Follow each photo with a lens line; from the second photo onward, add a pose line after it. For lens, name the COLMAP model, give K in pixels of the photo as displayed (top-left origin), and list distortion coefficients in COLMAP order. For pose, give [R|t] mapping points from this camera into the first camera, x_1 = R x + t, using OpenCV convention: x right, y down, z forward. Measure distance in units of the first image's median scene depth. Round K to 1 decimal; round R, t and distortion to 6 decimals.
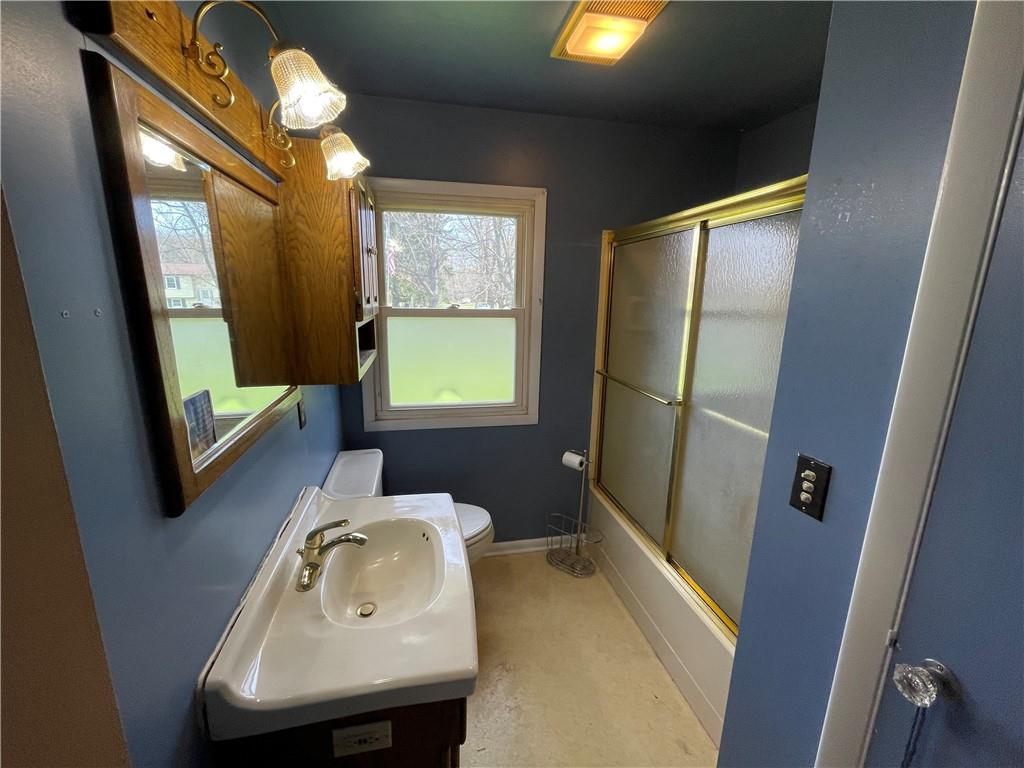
lens RADIAL K [[418.7, 0, 512.1], [0, 418.7, 384.3], [0, 0, 1]] dist [-0.001069, 0.000920]
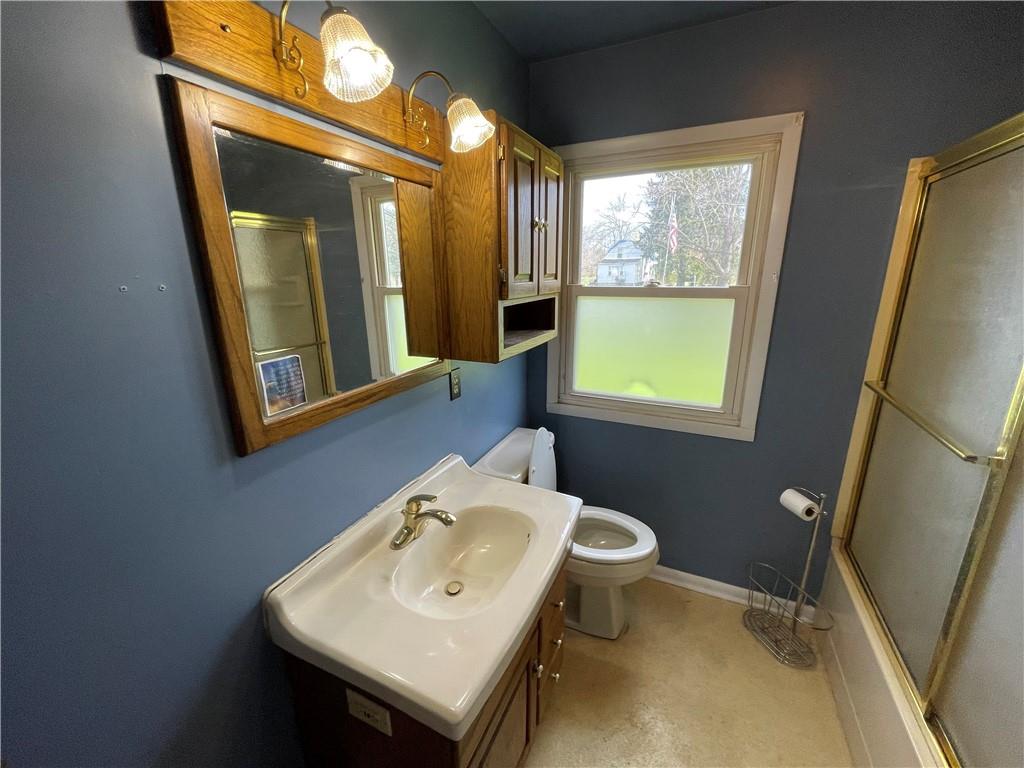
lens RADIAL K [[418.7, 0, 509.6], [0, 418.7, 384.2], [0, 0, 1]] dist [-0.001069, 0.000920]
pose [[0.795188, 0.134412, -0.591278, 0.184971], [-0.107171, 0.990925, 0.081130, -0.028175], [0.596817, -0.001146, 0.802376, 0.174971]]
